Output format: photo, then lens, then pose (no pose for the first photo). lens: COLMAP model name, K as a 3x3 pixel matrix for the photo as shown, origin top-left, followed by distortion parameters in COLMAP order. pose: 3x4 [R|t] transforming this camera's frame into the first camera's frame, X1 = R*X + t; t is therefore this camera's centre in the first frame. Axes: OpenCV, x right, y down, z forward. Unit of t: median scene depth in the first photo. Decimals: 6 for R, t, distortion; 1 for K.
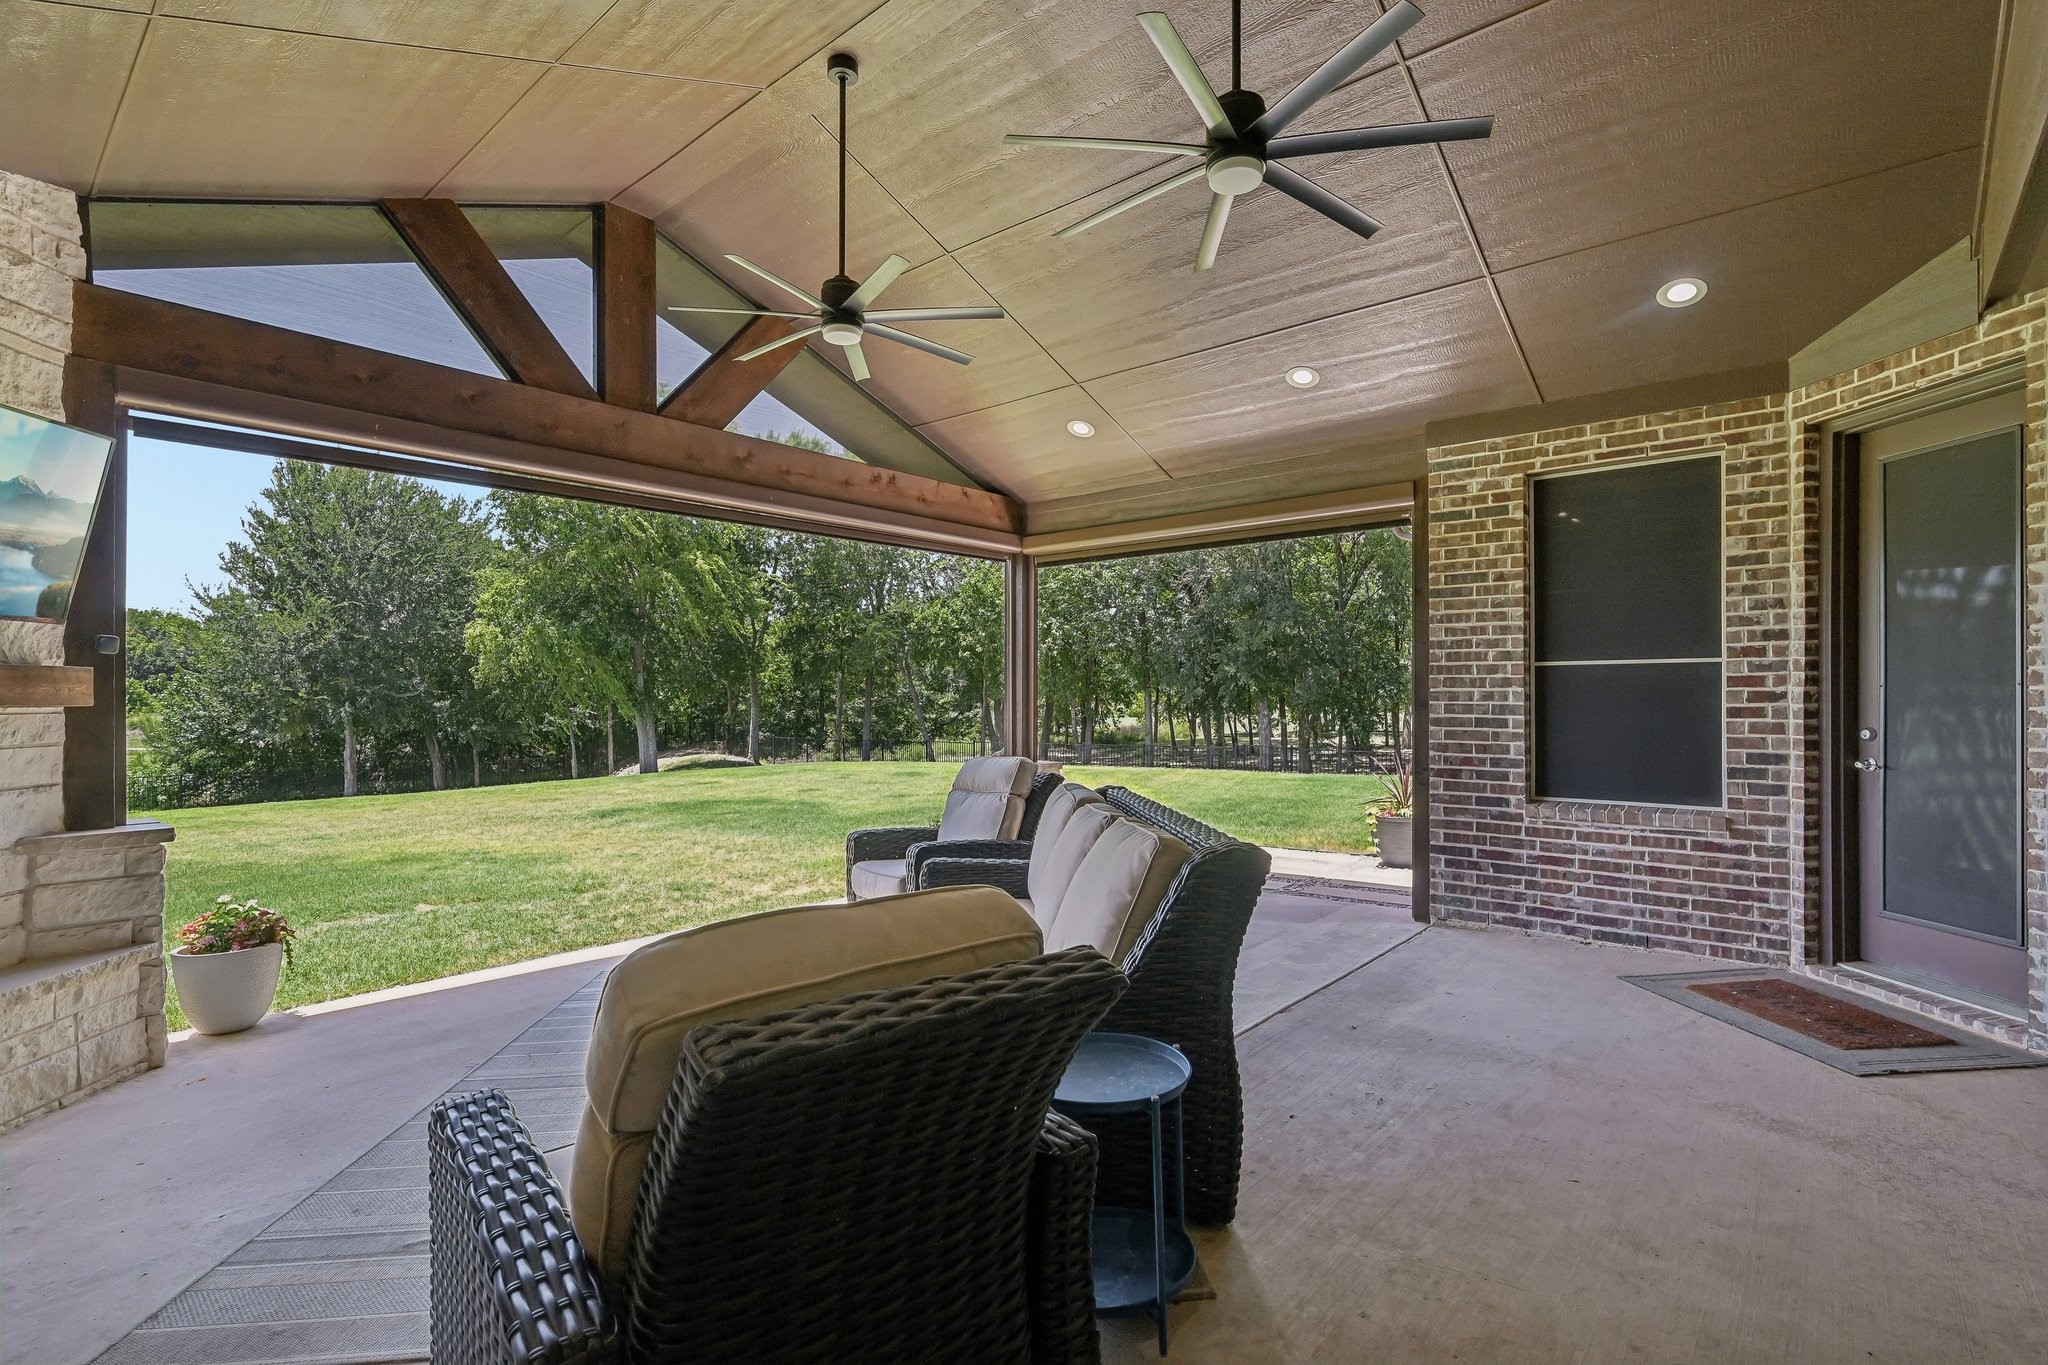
lens RADIAL K [[989.0, 0, 1025.1], [0, 989.0, 691.0], [0, 0, 1]] dist [0.000437, -0.000013]
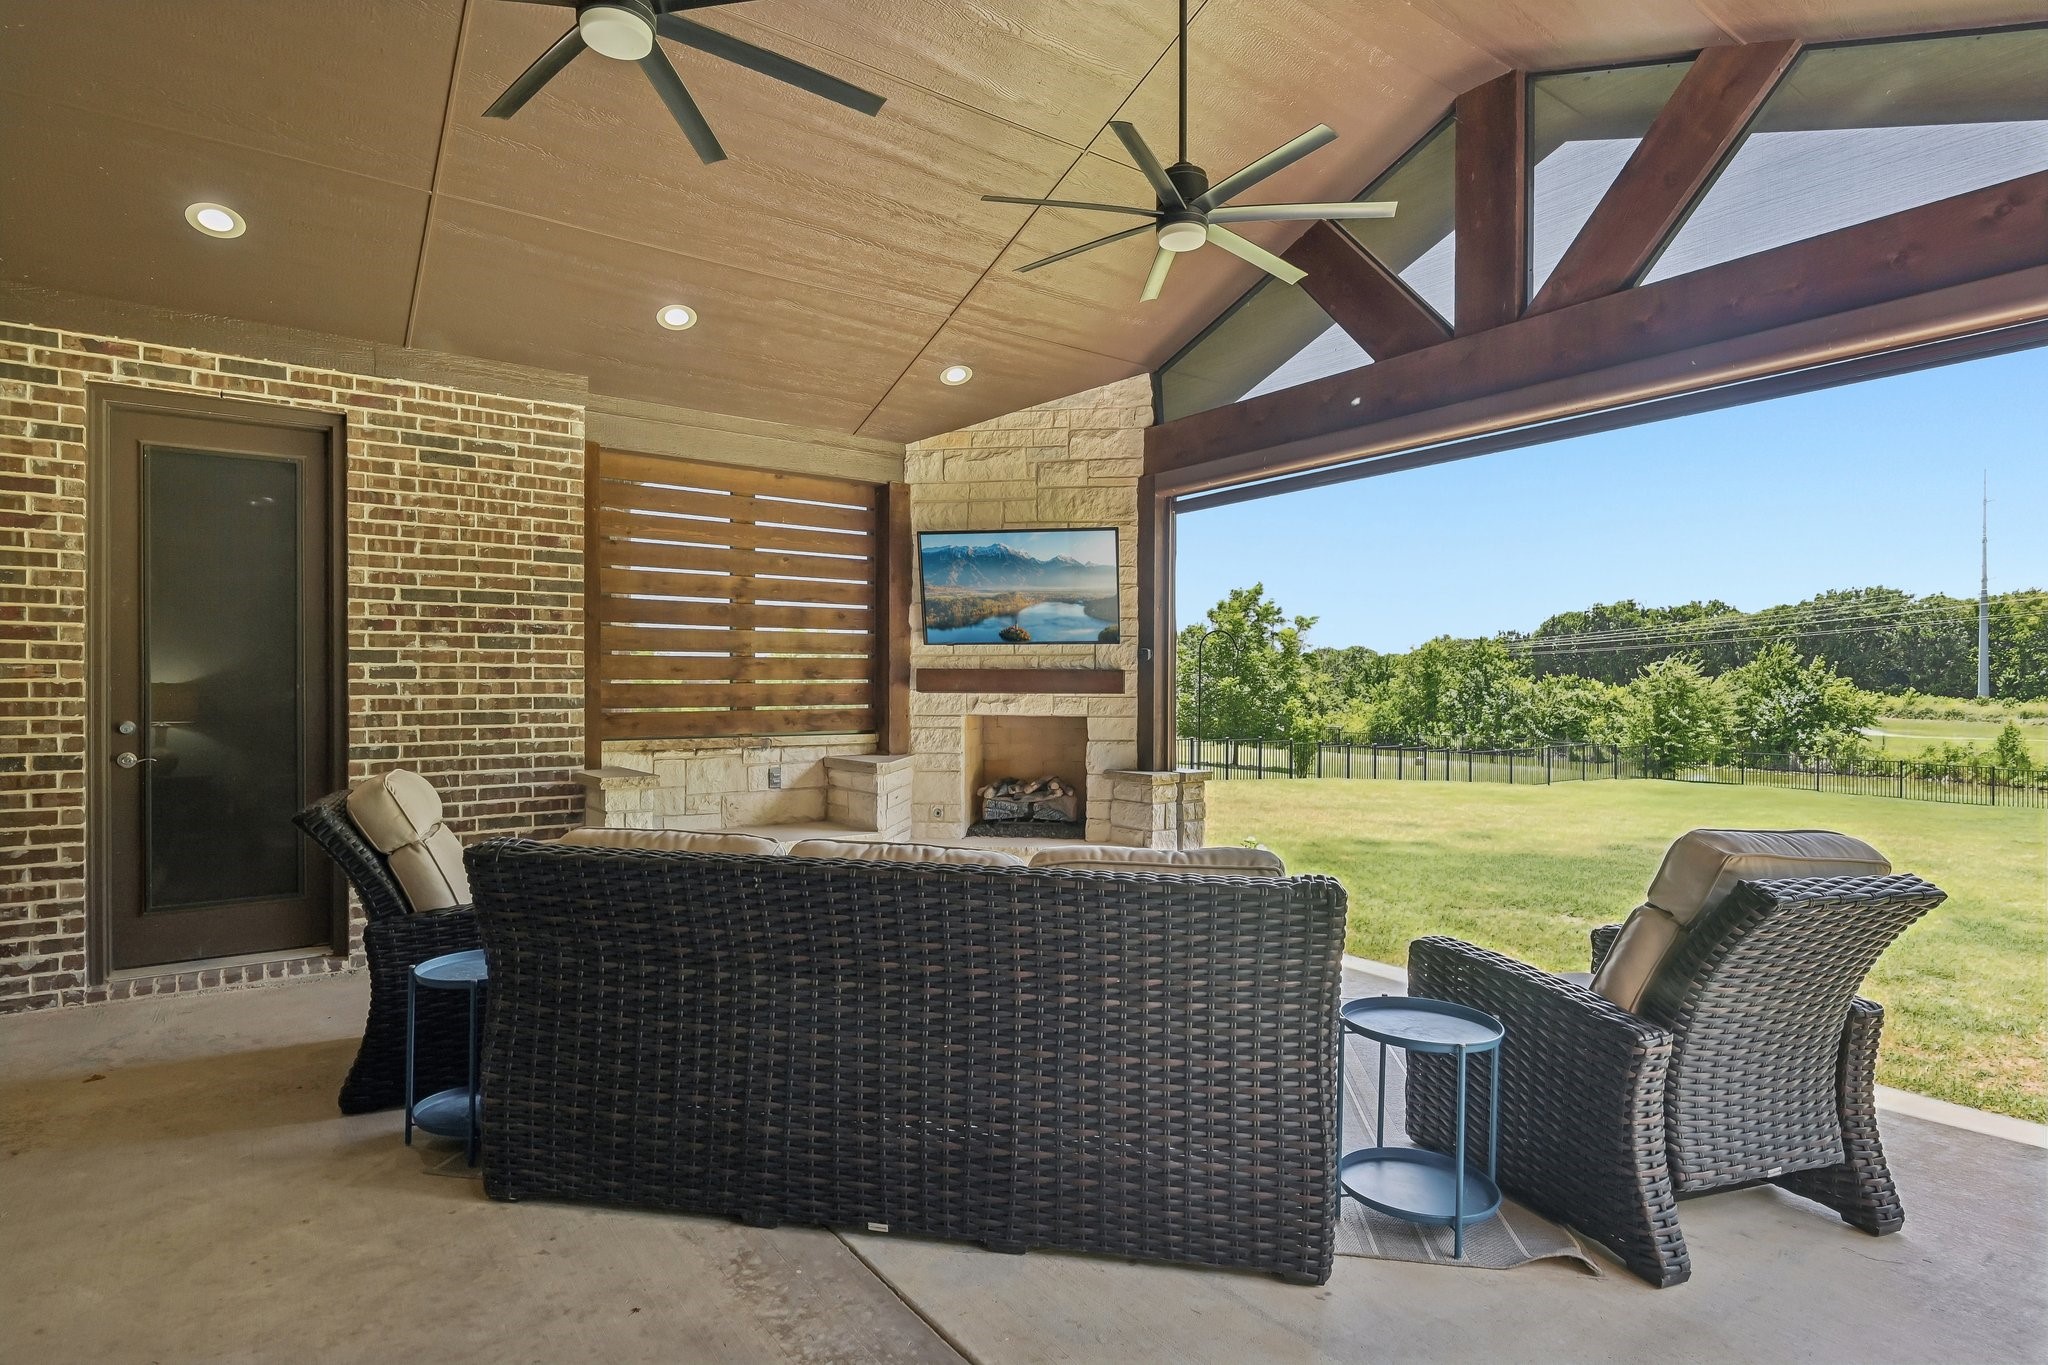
lens RADIAL K [[1046.0, 0, 1025.3], [0, 1046.0, 691.7], [0, 0, 1]] dist [0.001186, 0.000140]
pose [[-0.204935, 0.001686, -0.978774, 0.761928], [0.010350, 0.999946, -0.000445, 0.011935], [0.978721, -0.010221, -0.204942, 1.175431]]
